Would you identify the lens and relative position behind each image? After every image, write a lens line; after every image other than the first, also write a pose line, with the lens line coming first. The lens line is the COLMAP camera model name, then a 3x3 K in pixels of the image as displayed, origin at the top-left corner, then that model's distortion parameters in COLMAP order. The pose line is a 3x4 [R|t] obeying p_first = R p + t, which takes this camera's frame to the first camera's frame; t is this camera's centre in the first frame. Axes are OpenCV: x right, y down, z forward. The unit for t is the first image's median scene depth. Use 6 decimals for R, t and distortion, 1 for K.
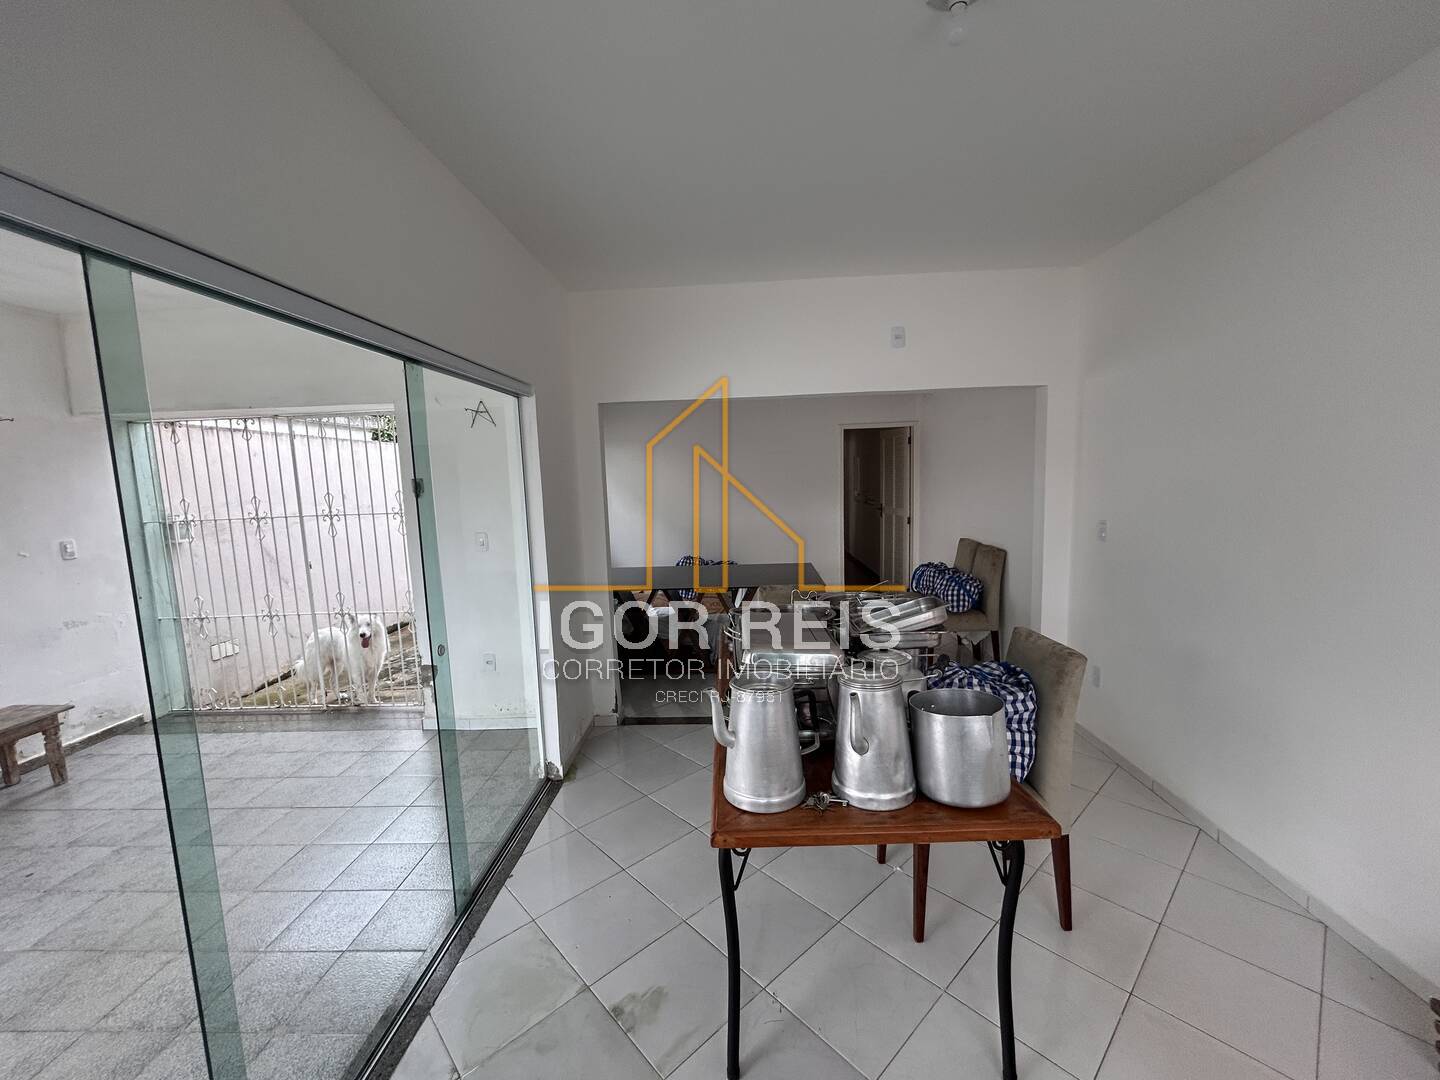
lens RADIAL K [[577.7, 0, 716.8], [0, 577.7, 540.8], [0, 0, 1]] dist [0.002321, 0.000486]
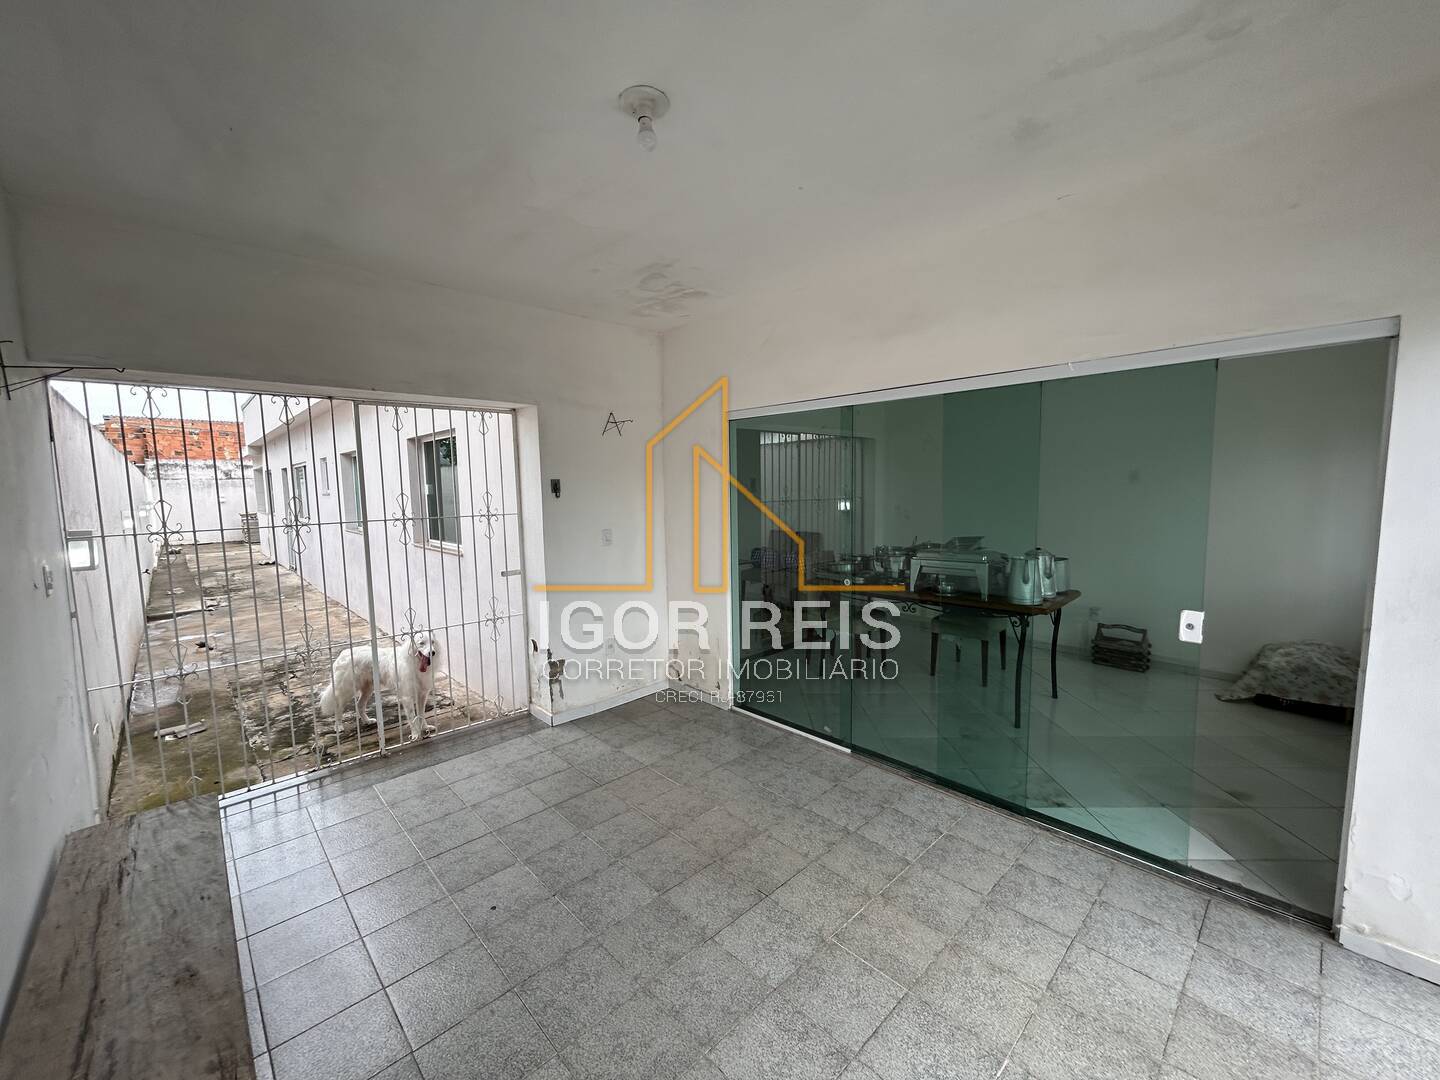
lens RADIAL K [[577.7, 0, 716.8], [0, 577.7, 540.8], [0, 0, 1]] dist [0.002321, 0.000486]
pose [[0.701952, -0.050691, 0.710418, -0.997185], [0.077920, 0.996942, -0.005855, 0.030146], [-0.707949, 0.059466, 0.703755, 0.062674]]
